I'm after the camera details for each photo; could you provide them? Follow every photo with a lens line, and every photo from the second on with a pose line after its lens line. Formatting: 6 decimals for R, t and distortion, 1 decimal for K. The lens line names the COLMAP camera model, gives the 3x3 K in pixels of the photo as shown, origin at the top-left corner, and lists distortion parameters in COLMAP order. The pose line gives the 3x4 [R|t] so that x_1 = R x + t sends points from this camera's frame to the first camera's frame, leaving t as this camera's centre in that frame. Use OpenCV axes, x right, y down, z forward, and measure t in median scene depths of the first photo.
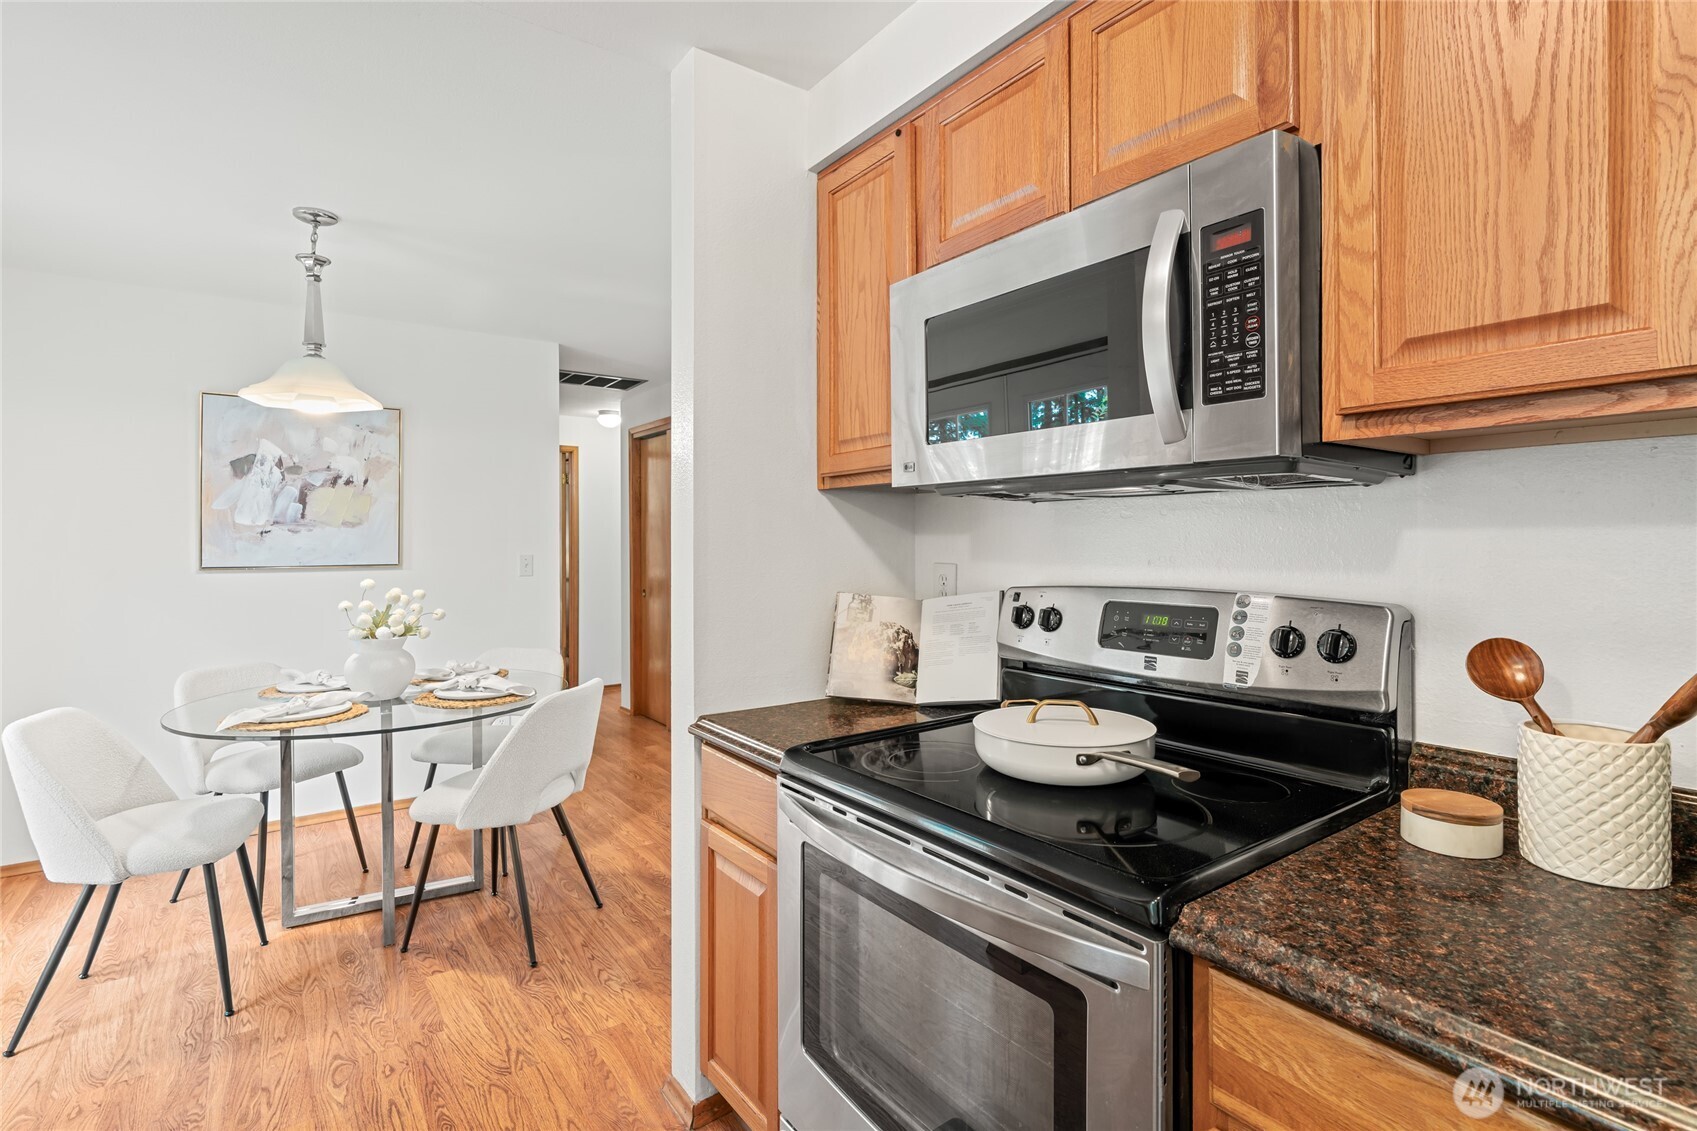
lens RADIAL K [[803.4, 0, 838.8], [0, 803.4, 543.9], [0, 0, 1]] dist [-0.003521, 0.001053]
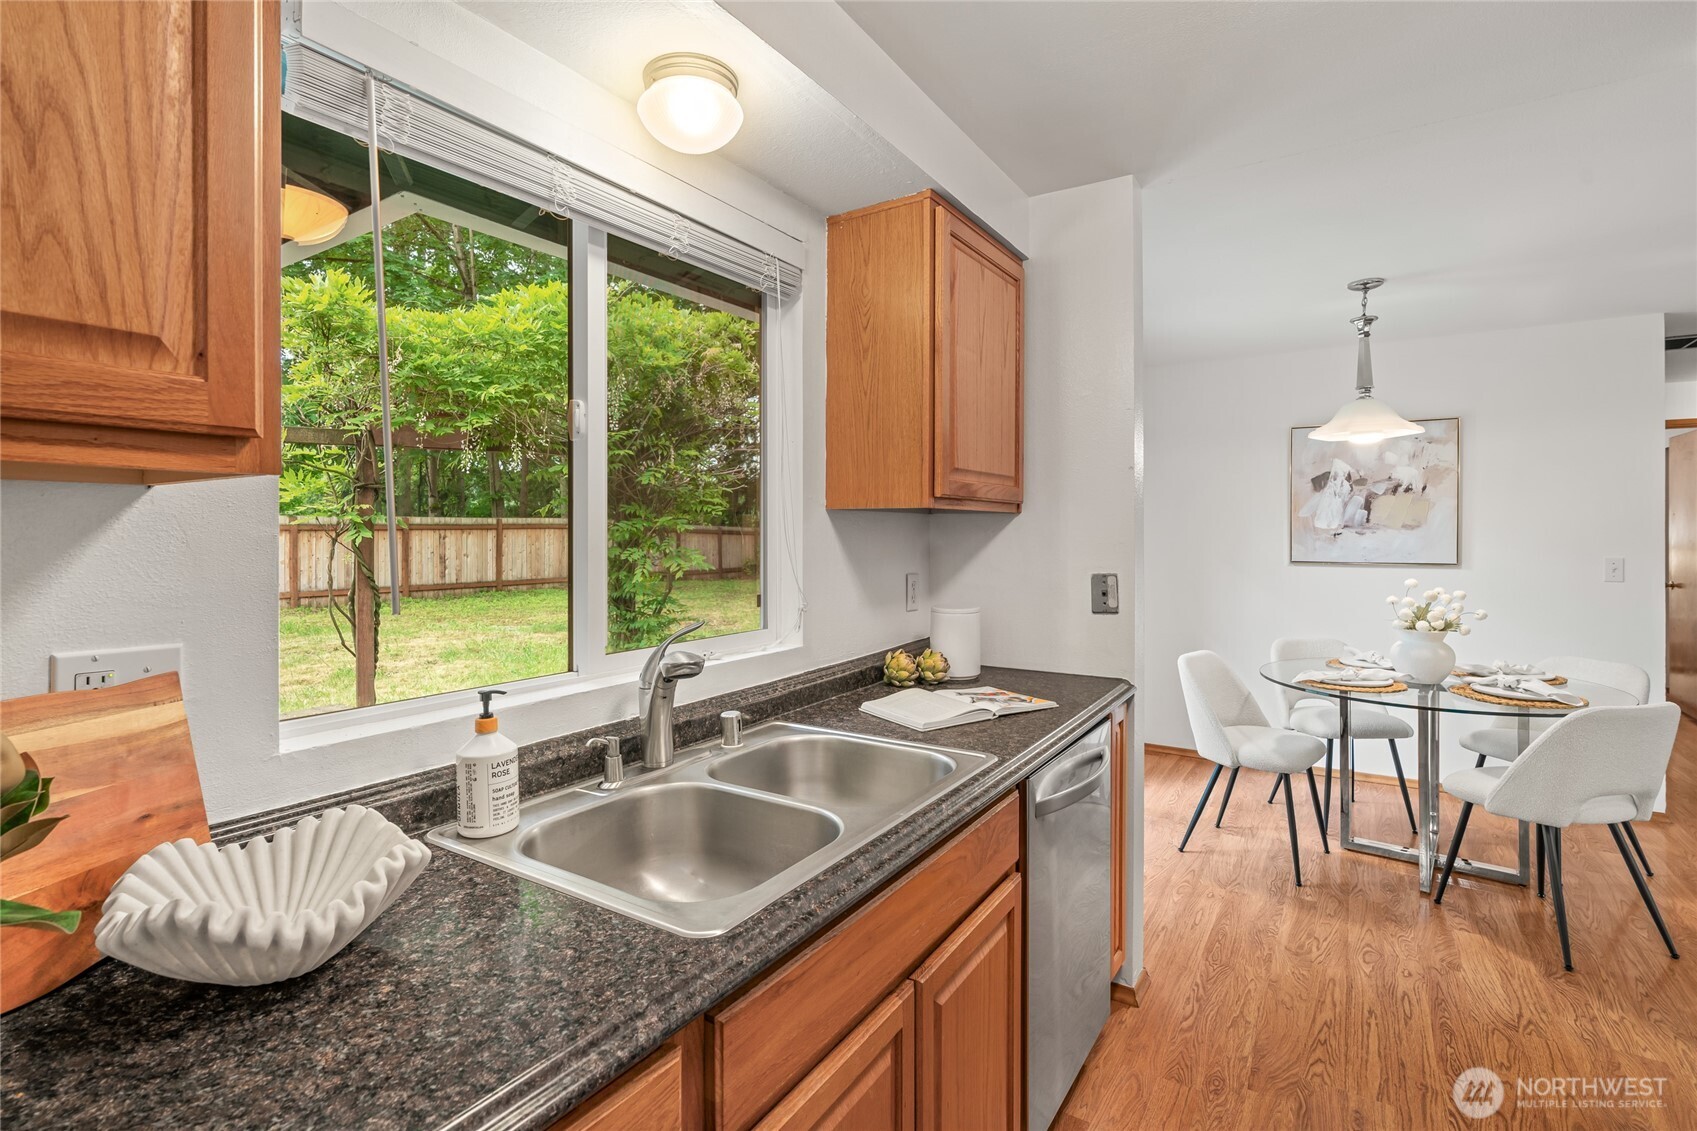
lens RADIAL K [[799.7, 0, 851.7], [0, 799.7, 528.3], [0, 0, 1]] dist [-0.002346, 0.000306]
pose [[0.366414, -0.002733, -0.930448, 0.218208], [0.000315, 0.999996, -0.002814, -0.029077], [0.930452, 0.000738, 0.366414, -0.205467]]
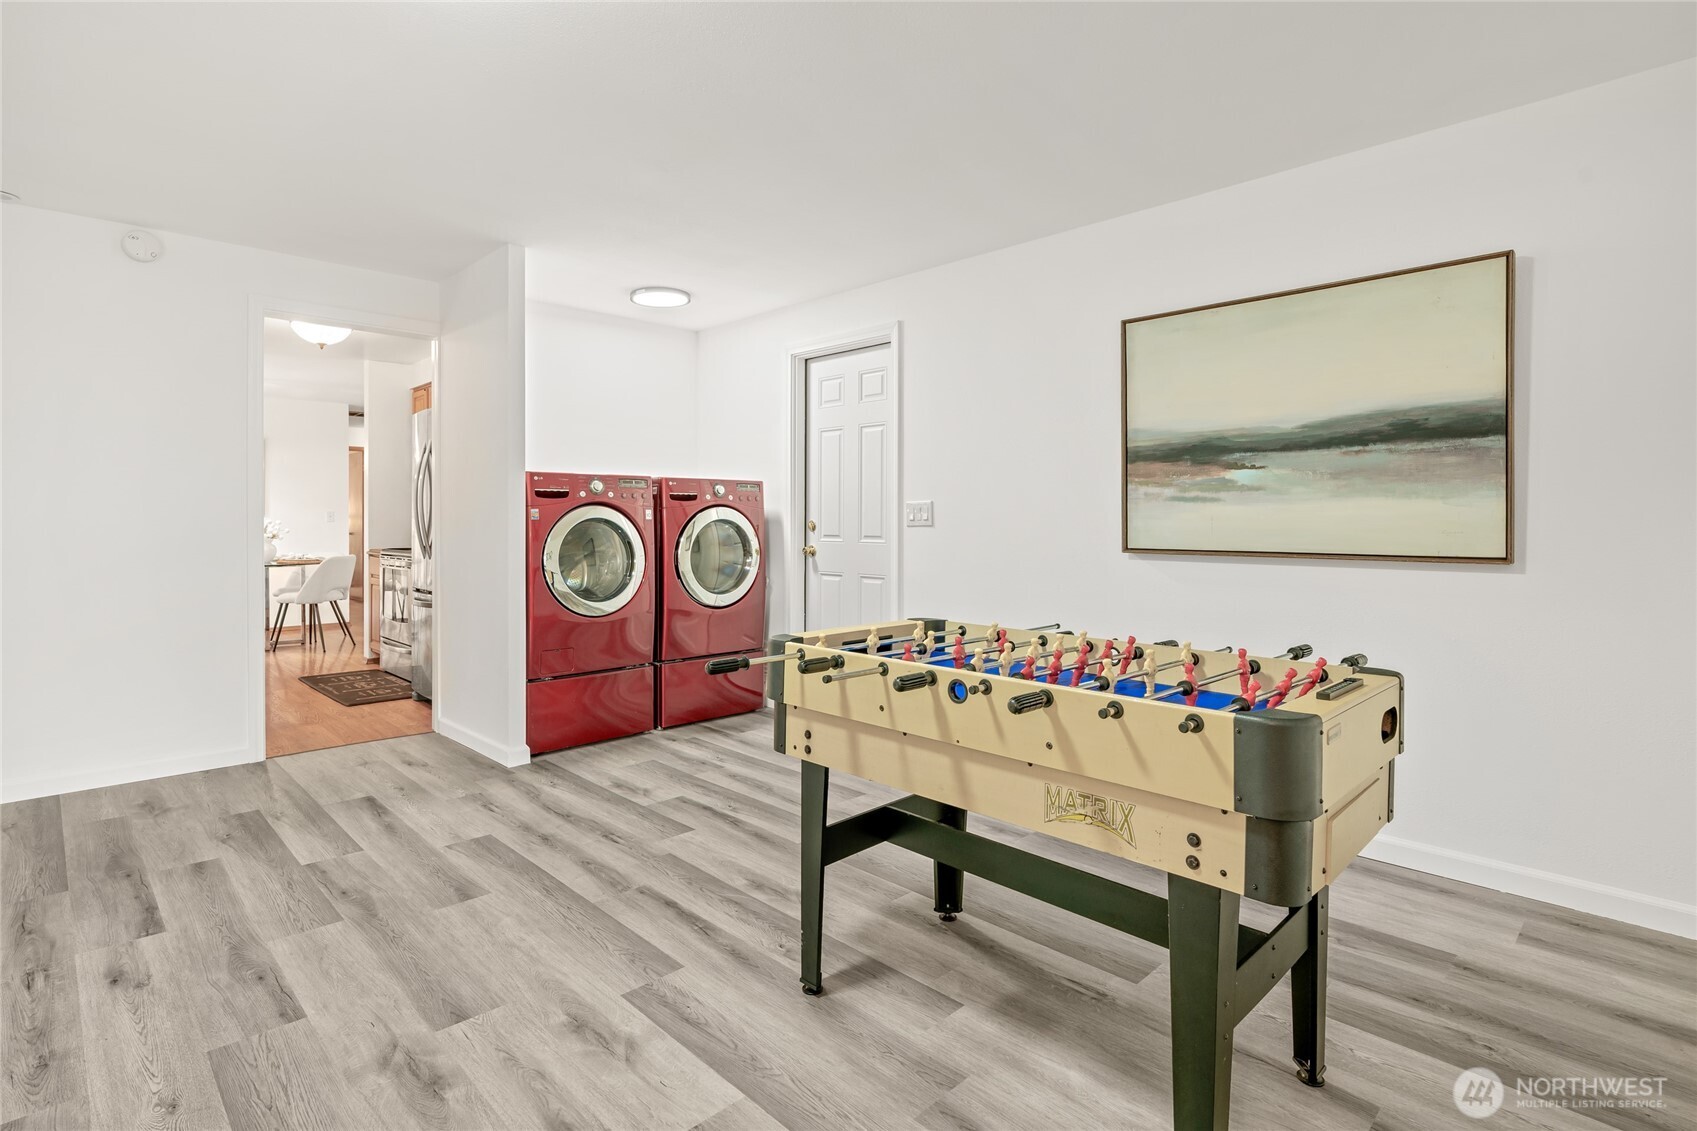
lens RADIAL K [[848.4, 0, 810.1], [0, 848.4, 528.8], [0, 0, 1]] dist [-0.002194, -0.000267]
pose [[0.994105, -0.003411, 0.108371, 0.921257], [0.001922, 0.999902, 0.013839, 0.057558], [-0.108408, -0.013549, 0.994014, -1.985498]]
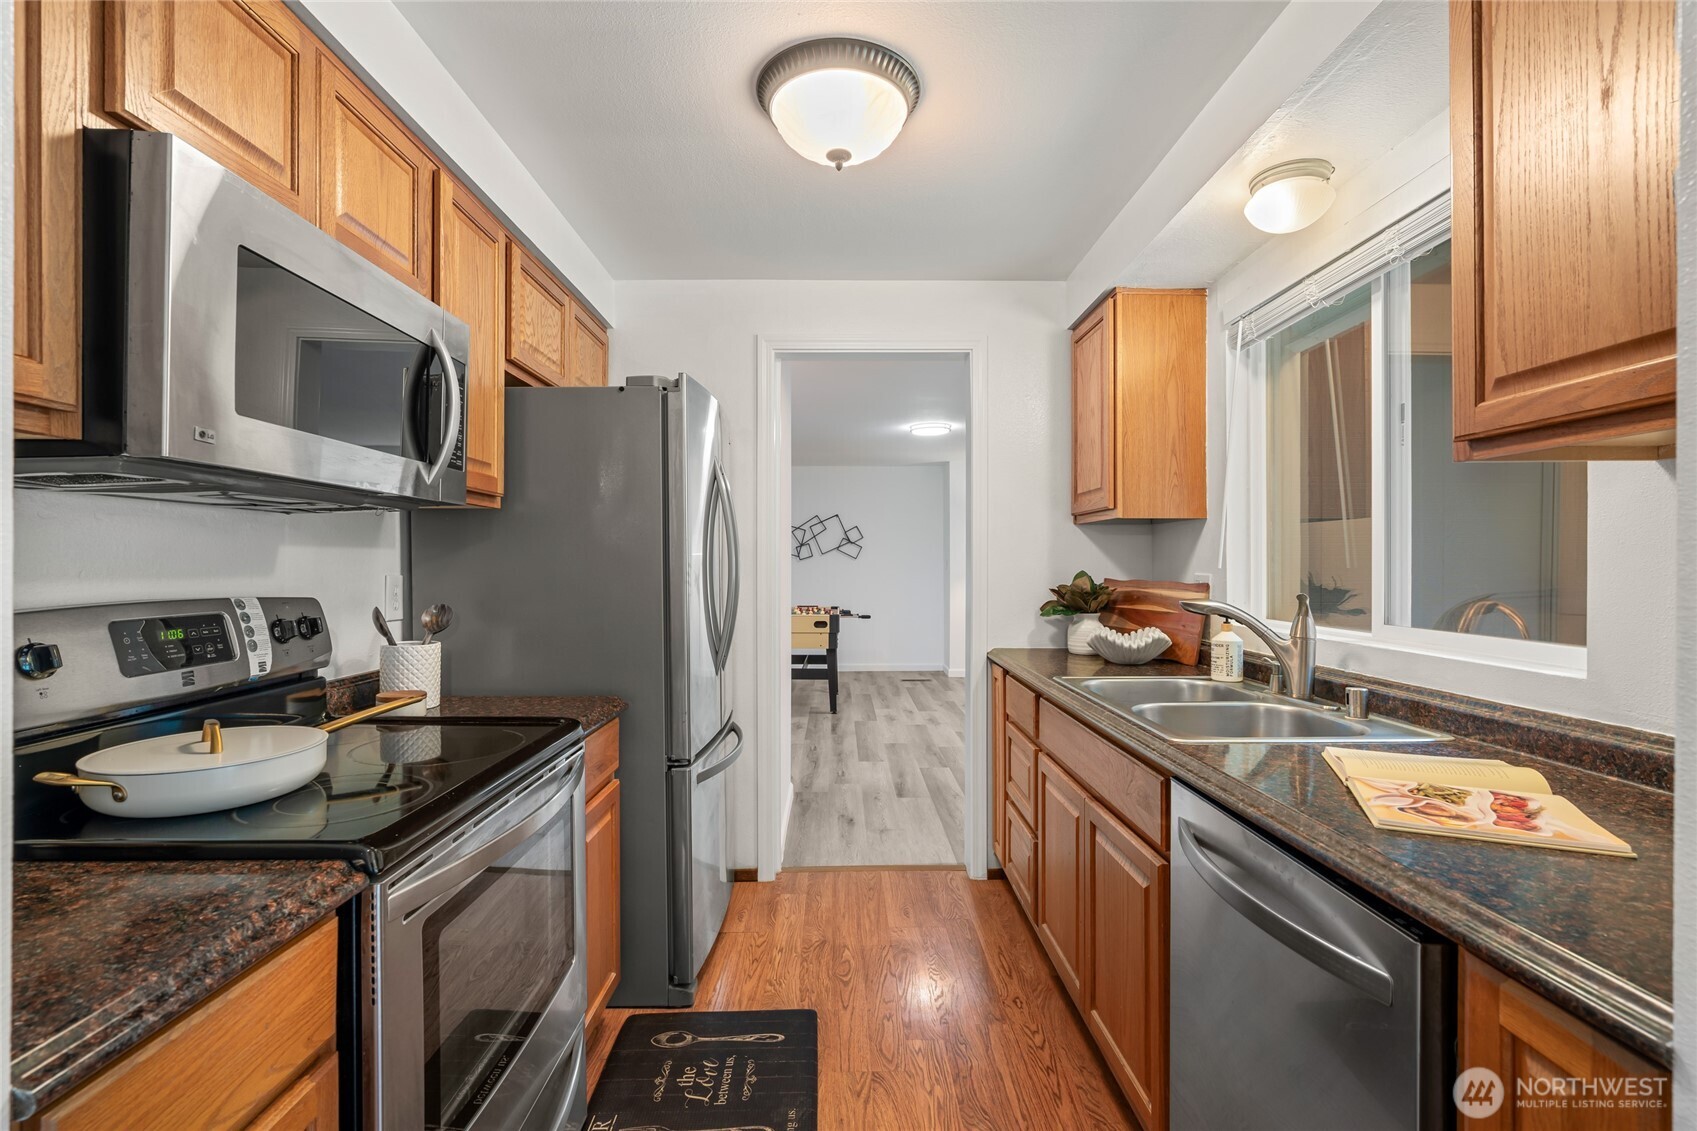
lens RADIAL K [[764.0, 0, 848.5], [0, 764.0, 565.5], [0, 0, 1]] dist [-0.002242, 0.000305]
pose [[-0.817678, 0.000927, 0.575675, -0.432754], [0.002580, 0.999995, 0.002055, 0.008482], [-0.575670, 0.003166, -0.817676, 0.724350]]
